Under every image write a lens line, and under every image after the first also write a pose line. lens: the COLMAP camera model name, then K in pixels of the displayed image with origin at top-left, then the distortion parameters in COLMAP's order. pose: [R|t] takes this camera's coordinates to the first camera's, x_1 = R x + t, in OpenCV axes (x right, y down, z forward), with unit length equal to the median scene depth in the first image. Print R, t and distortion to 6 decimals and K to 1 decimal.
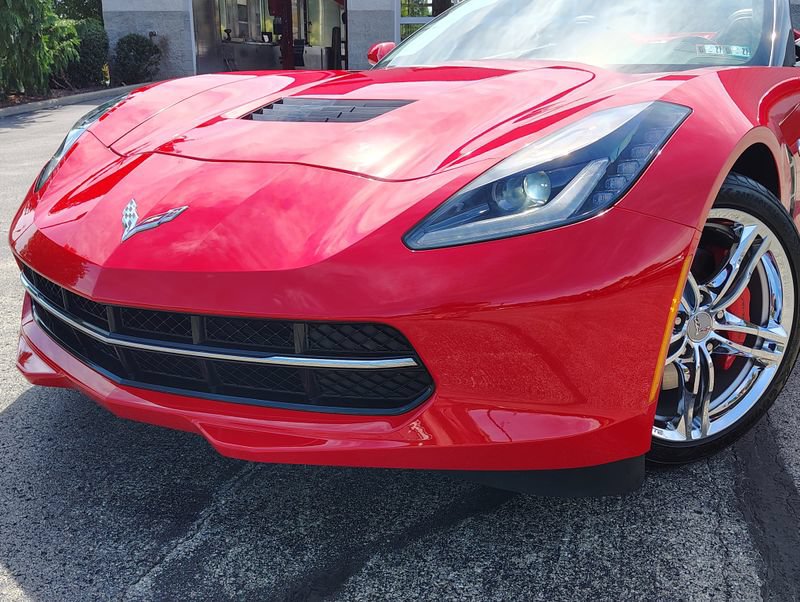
lens RADIAL K [[785.6, 0, 408.7], [0, 785.6, 303.3], [0, 0, 1]] dist [0.099110, -0.154874]
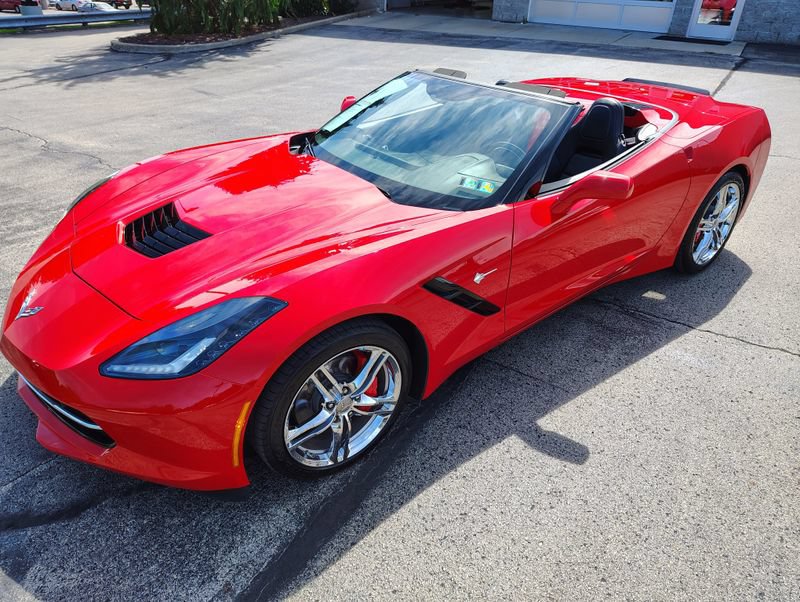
lens RADIAL K [[552.3, 0, 404.4], [0, 552.3, 299.8], [0, 0, 1]] dist [0.000177, -0.001694]
pose [[0.959970, 0.165066, -0.226296, 0.683907], [-0.106880, 0.962644, 0.248784, -0.445939], [0.258908, -0.214639, 0.941752, -0.002389]]
